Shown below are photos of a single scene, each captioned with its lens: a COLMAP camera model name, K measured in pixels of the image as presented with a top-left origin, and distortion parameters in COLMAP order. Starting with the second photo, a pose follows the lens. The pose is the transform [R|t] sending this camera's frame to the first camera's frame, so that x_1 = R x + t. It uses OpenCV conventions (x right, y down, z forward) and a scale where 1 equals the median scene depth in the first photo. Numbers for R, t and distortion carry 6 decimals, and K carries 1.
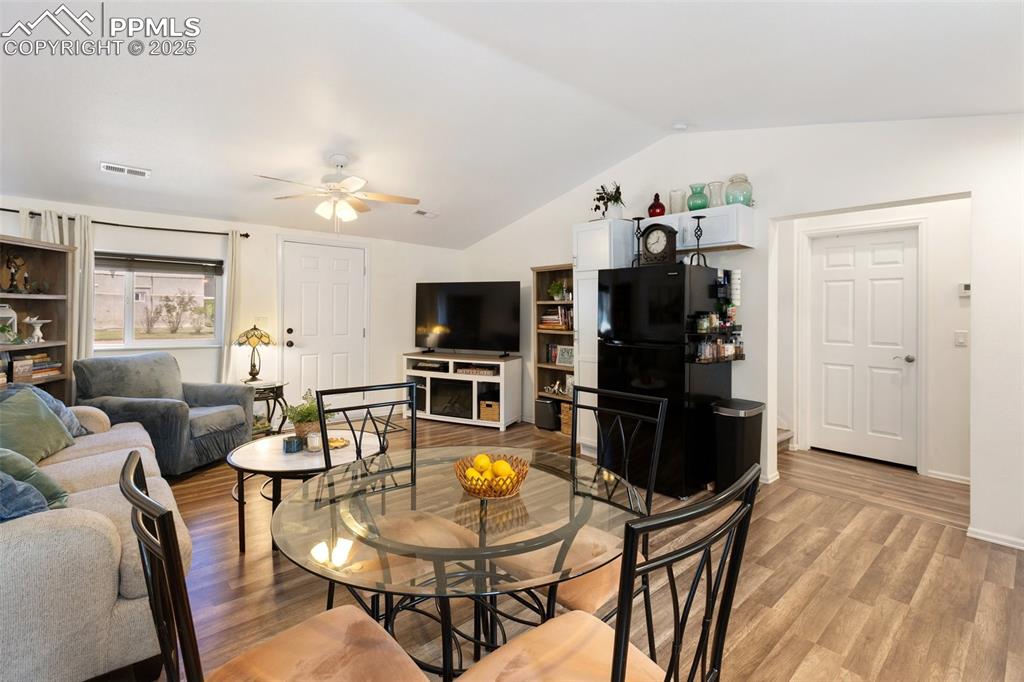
lens RADIAL K [[468.3, 0, 509.3], [0, 468.3, 317.6], [0, 0, 1]] dist [0.000442, -0.000204]
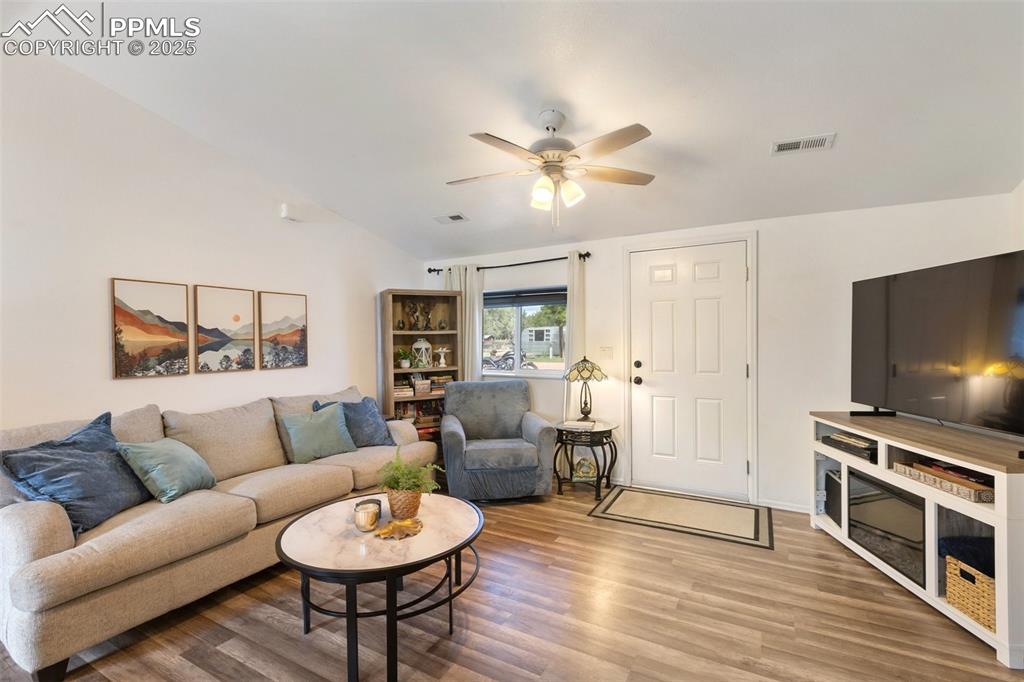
lens RADIAL K [[451.5, 0, 501.5], [0, 451.5, 346.2], [0, 0, 1]] dist [-0.017998, -0.000031]
pose [[0.324772, -0.002157, -0.945790, 0.194359], [0.006029, 0.999982, -0.000210, -0.003749], [0.945773, -0.005634, 0.324779, 0.577150]]
